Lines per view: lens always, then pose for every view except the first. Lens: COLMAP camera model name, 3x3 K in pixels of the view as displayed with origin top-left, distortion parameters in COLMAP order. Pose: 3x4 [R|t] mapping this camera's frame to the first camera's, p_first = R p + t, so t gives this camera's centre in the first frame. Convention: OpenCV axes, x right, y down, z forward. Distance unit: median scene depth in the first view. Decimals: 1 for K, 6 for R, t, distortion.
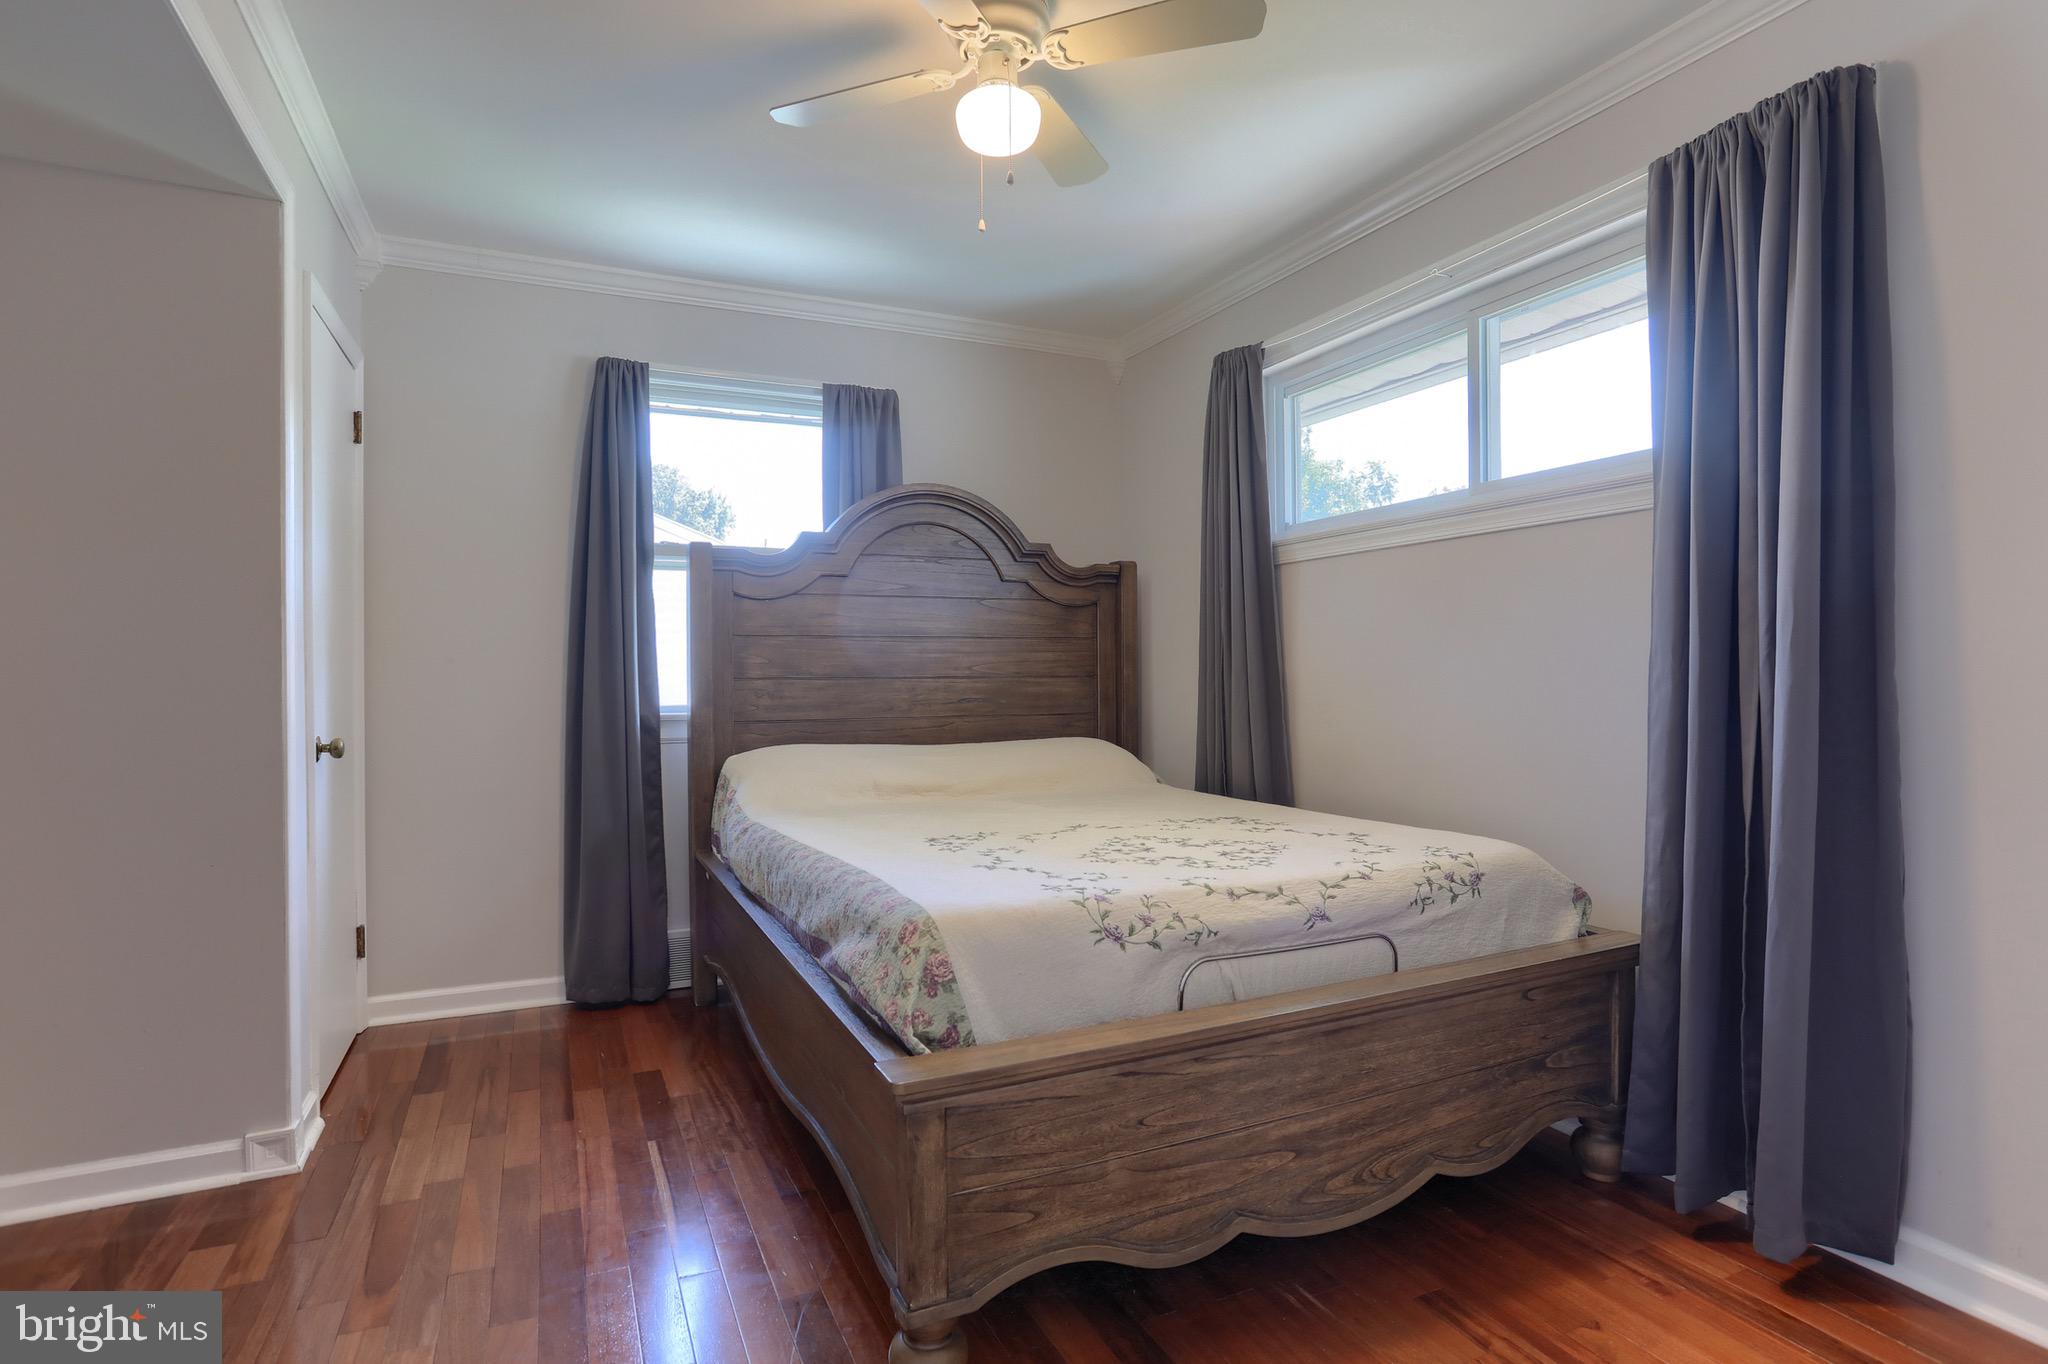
lens RADIAL K [[1040.7, 0, 1030.3], [0, 1040.7, 678.1], [0, 0, 1]] dist [-0.041391, 0.001158]
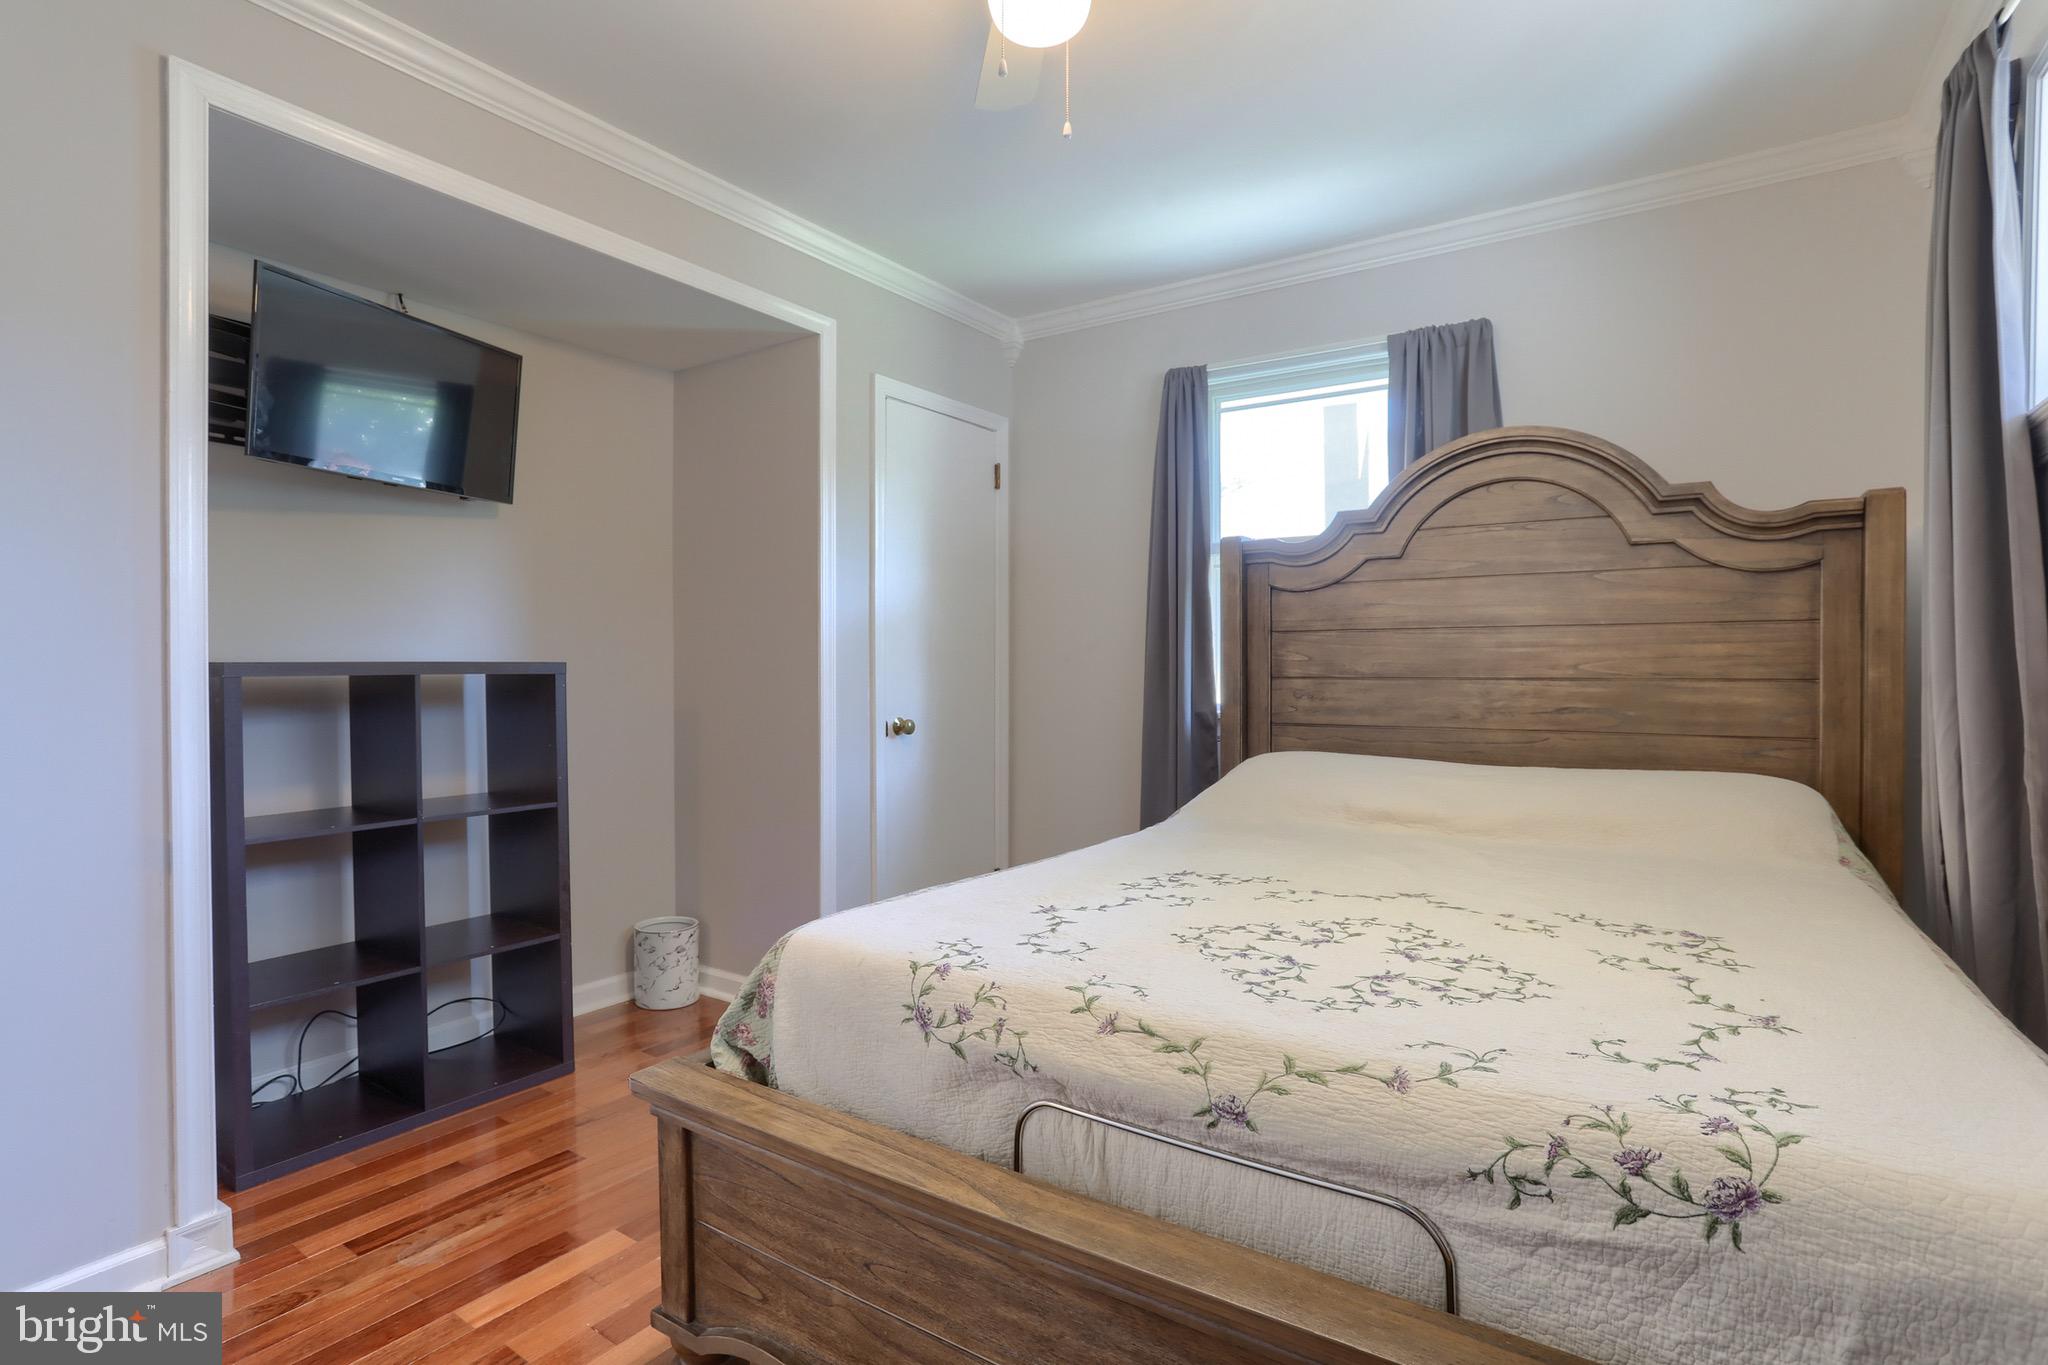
lens RADIAL K [[986.9, 0, 1024.0], [0, 986.9, 682.5], [0, 0, 1]] dist [-0.058521, 0.035758]
pose [[0.519638, 0.015724, -0.854242, 0.356228], [-0.007713, 0.999876, 0.013712, -0.005296], [0.854352, -0.000536, 0.519695, 0.335069]]
